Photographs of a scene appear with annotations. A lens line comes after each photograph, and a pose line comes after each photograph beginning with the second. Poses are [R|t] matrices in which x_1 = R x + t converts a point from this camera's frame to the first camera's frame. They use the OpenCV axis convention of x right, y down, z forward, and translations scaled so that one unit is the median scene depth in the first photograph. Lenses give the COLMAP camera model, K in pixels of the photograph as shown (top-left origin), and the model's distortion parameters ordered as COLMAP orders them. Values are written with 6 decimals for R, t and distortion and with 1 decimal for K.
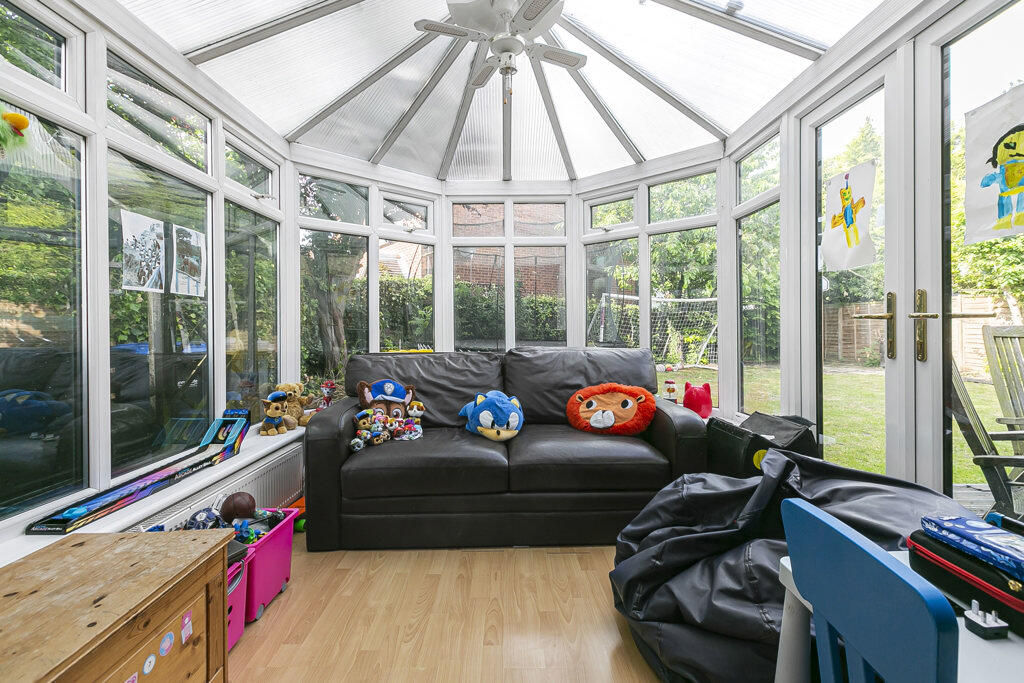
lens RADIAL K [[460.3, 0, 510.5], [0, 460.3, 328.4], [0, 0, 1]] dist [-0.002427, -0.000585]
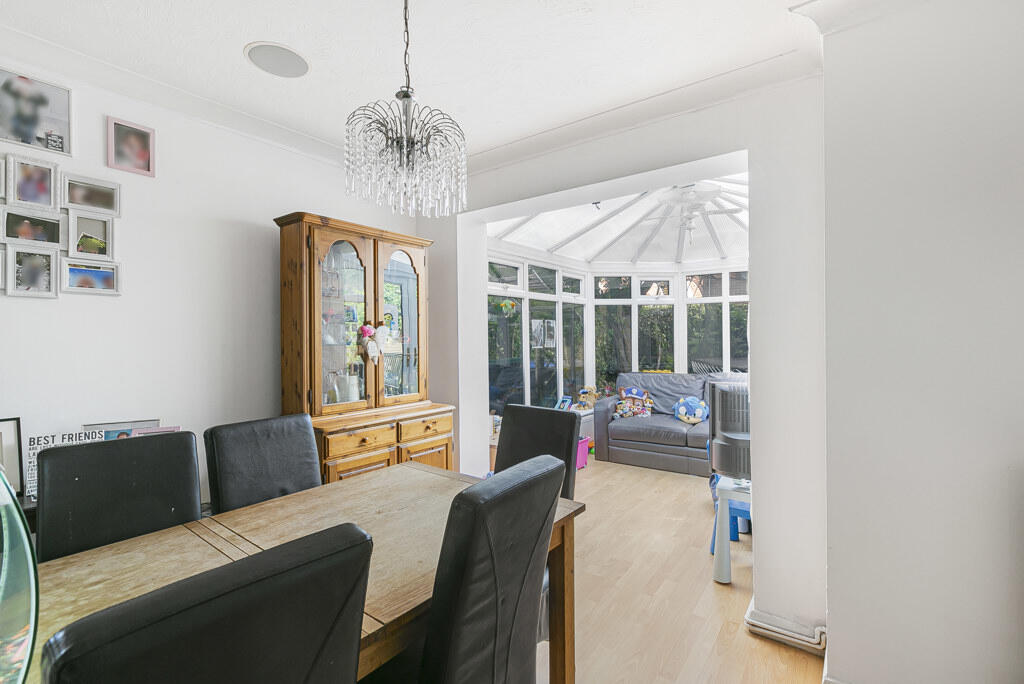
lens RADIAL K [[460.3, 0, 508.9], [0, 460.3, 338.0], [0, 0, 1]] dist [-0.002427, -0.000585]
pose [[0.796629, -0.002267, -0.604465, 0.521404], [0.004854, 0.999985, 0.002647, -0.110686], [0.604450, -0.005043, 0.796627, -0.933520]]
